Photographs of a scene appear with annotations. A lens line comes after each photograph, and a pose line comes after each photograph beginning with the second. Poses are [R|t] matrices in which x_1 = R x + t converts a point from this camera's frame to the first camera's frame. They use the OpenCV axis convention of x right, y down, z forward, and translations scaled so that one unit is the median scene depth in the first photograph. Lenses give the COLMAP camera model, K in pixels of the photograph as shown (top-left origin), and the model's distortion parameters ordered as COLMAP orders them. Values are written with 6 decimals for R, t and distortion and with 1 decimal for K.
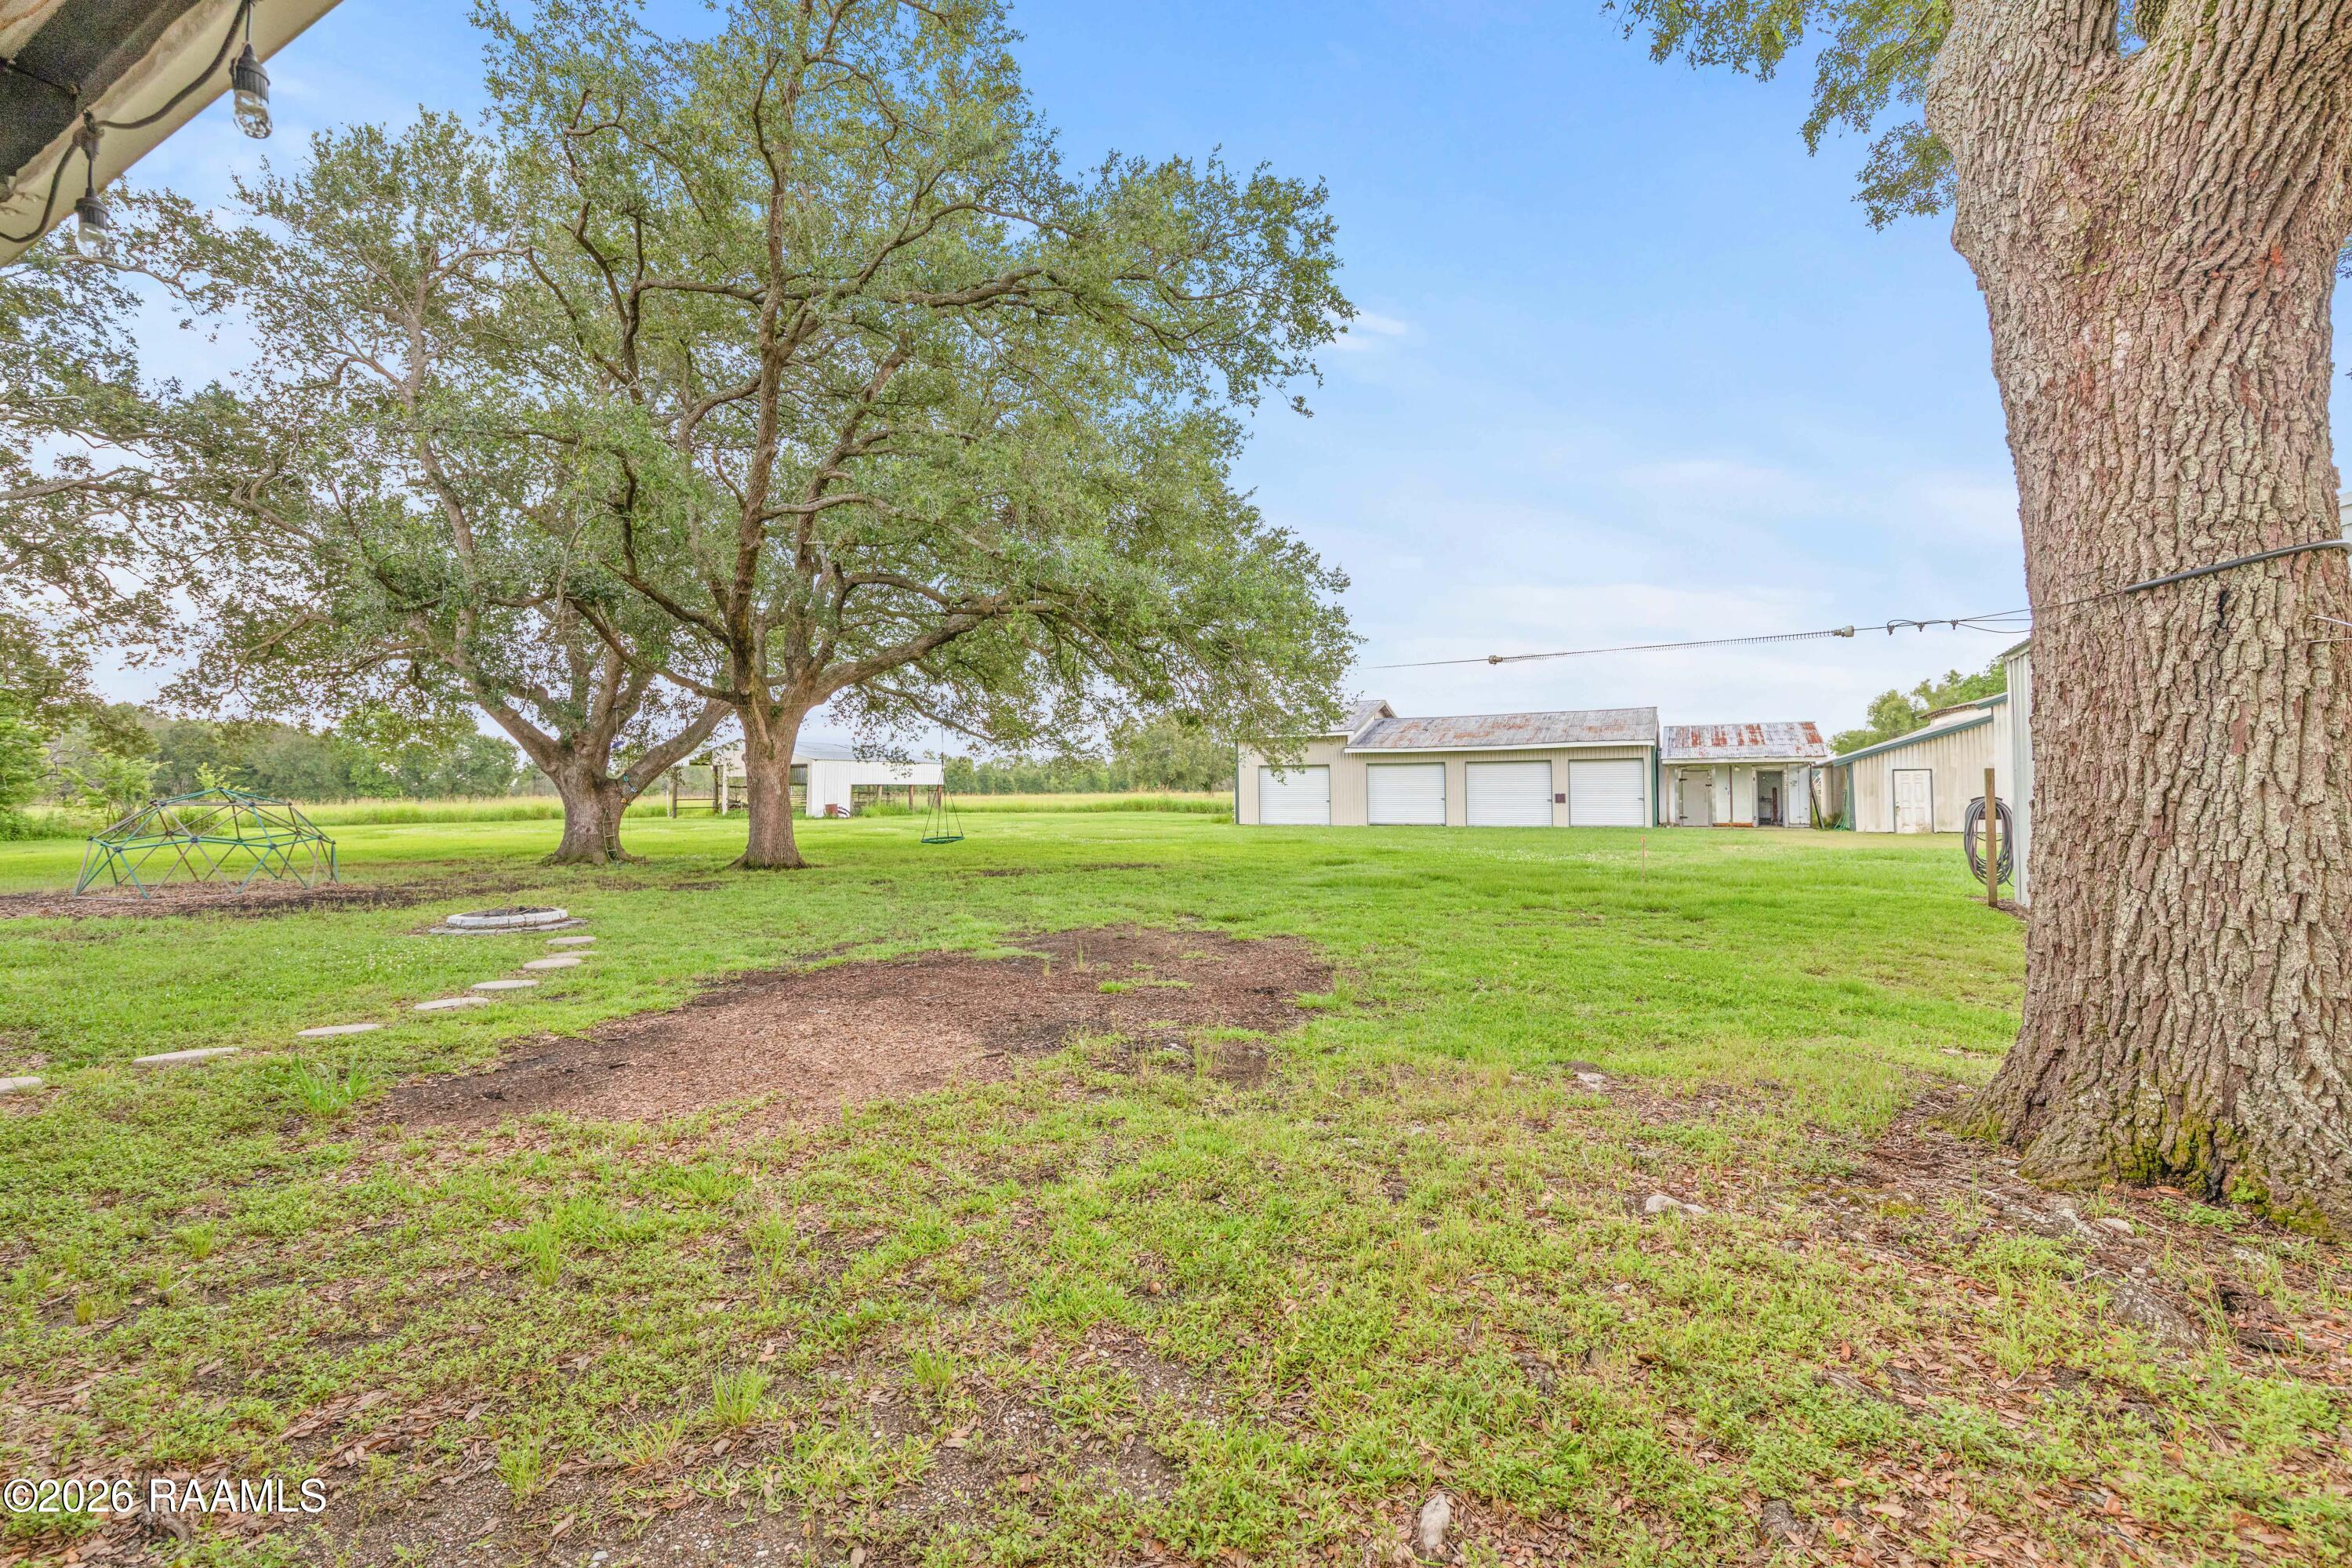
lens RADIAL K [[1009.0, 0, 1176.0], [0, 1009.0, 784.0], [0, 0, 1]] dist [0.000585, -0.000121]
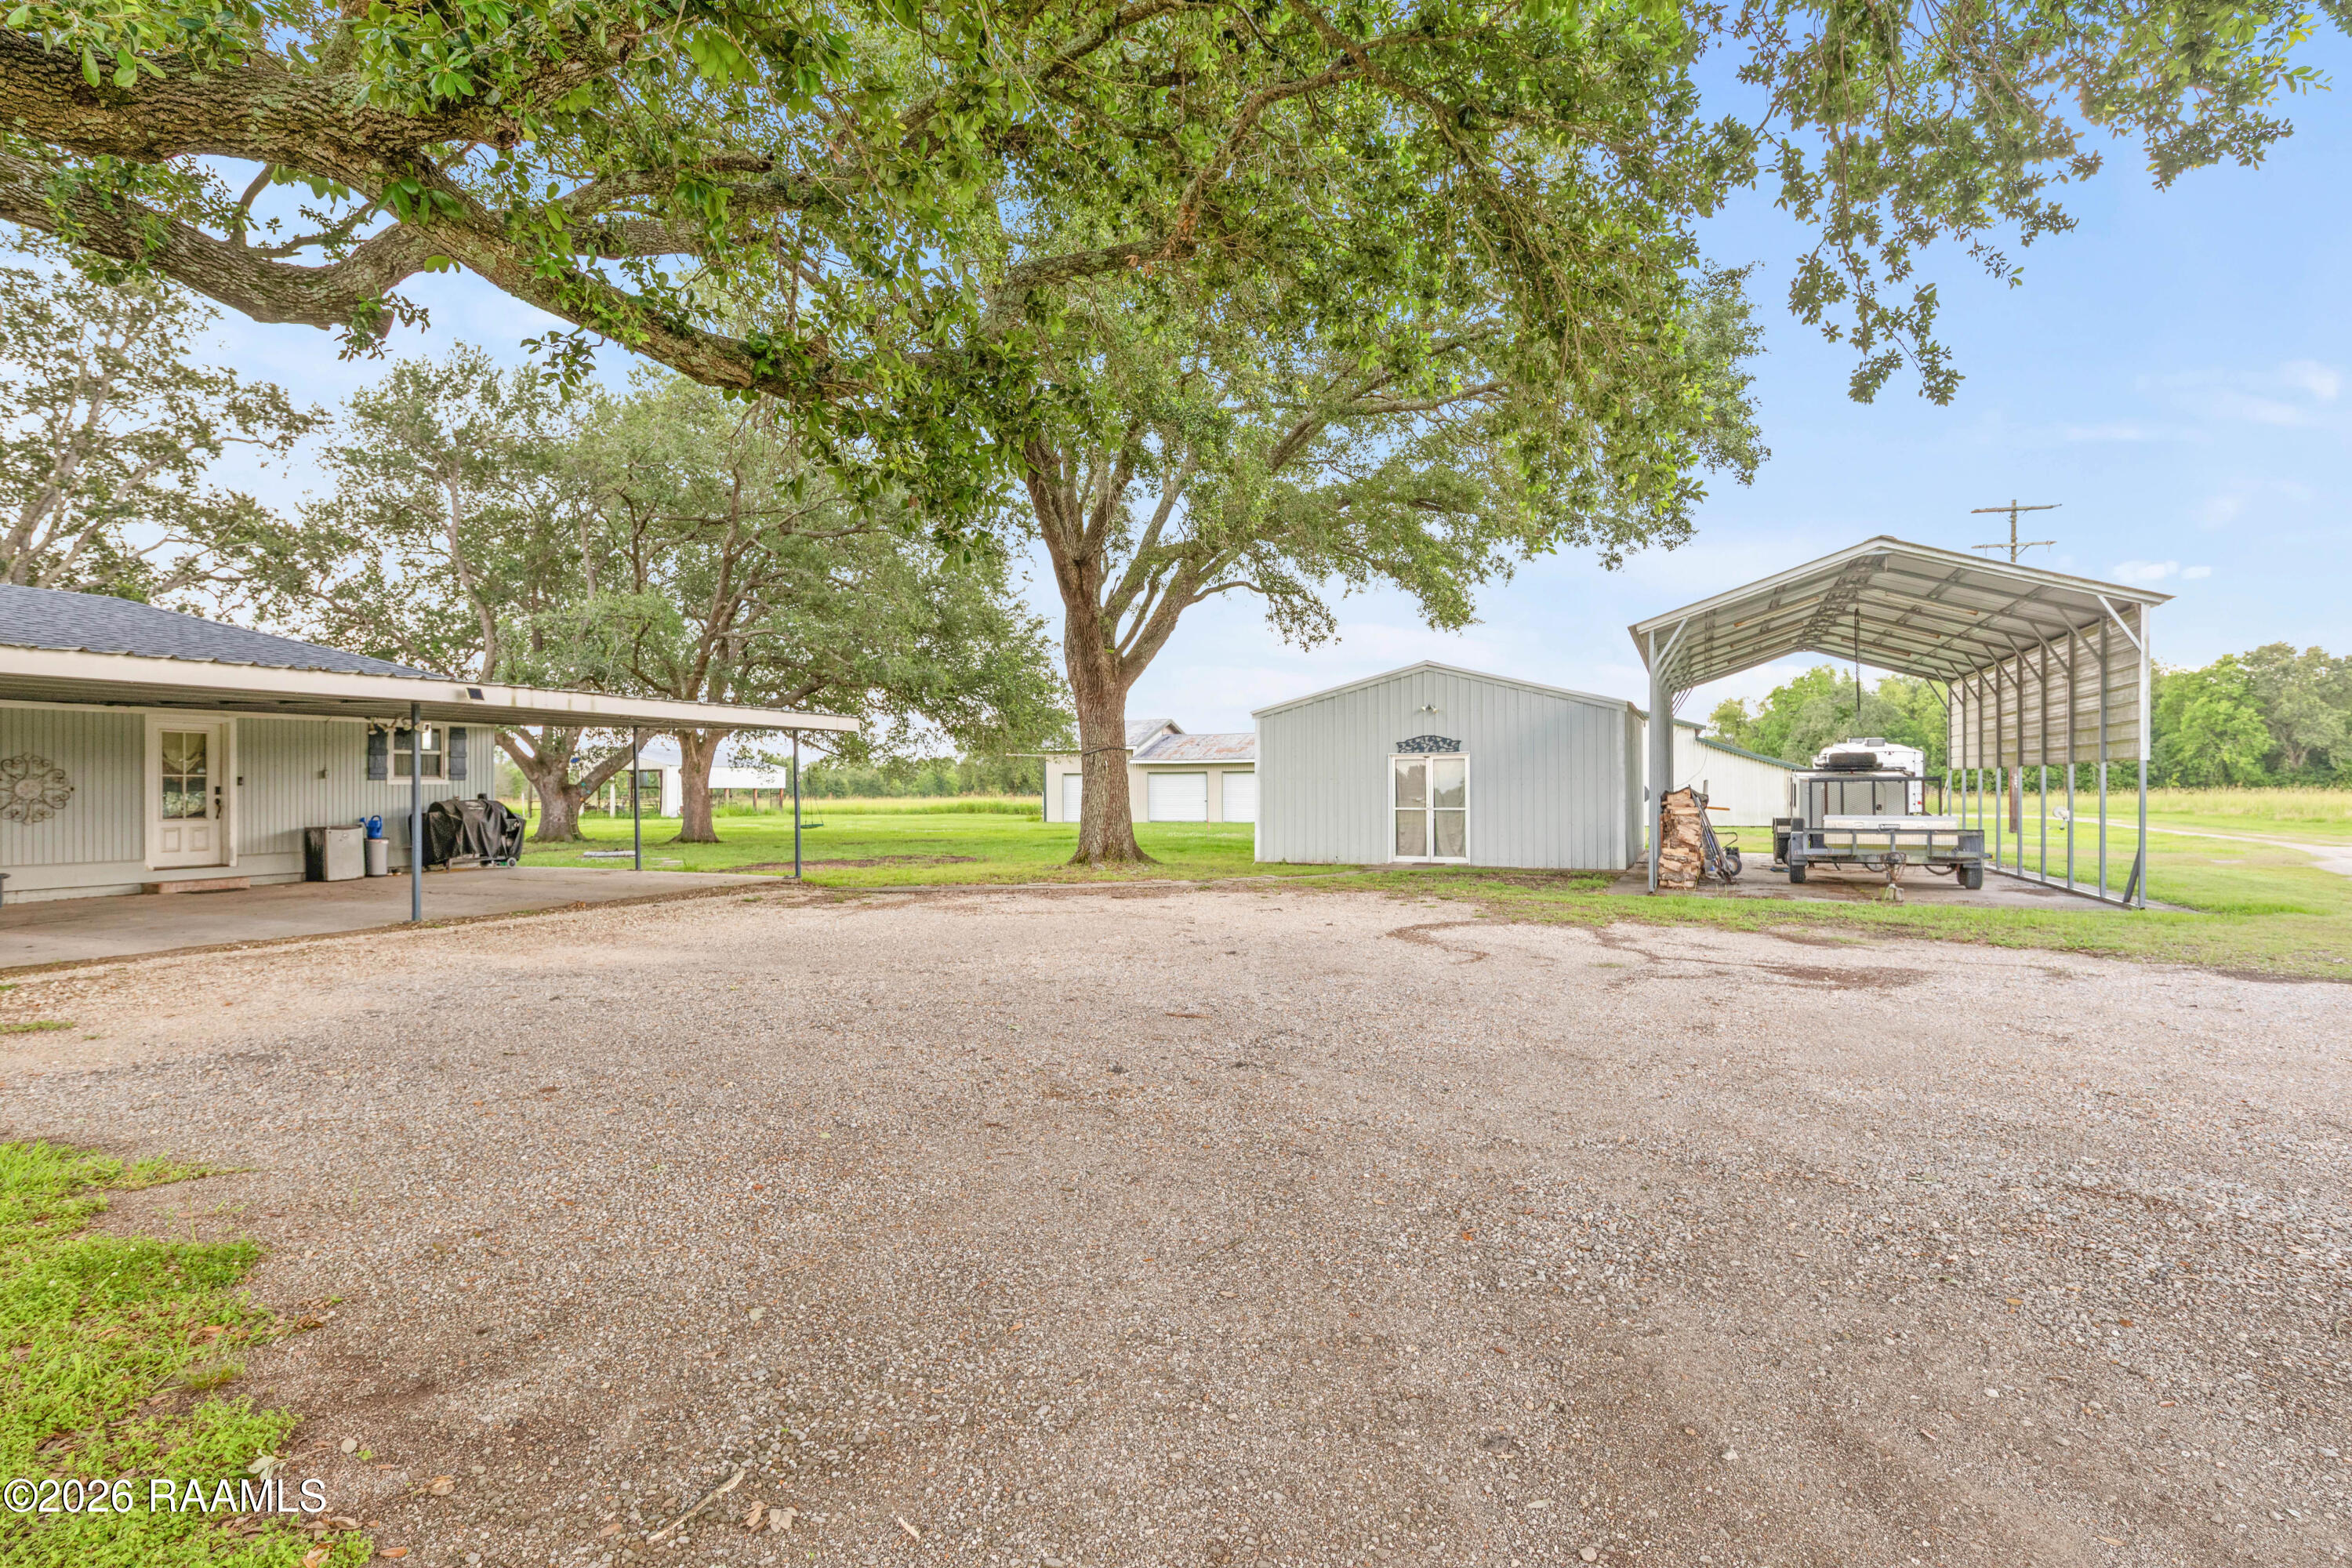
lens RADIAL K [[1218.4, 0, 1176.0], [0, 1218.4, 784.0], [0, 0, 1]] dist [0.000748, 0.000320]
pose [[0.994509, 0.002958, 0.104612, 0.075827], [-0.002724, 0.999993, -0.002379, -0.002770], [-0.104619, 0.002081, 0.994510, -0.540619]]
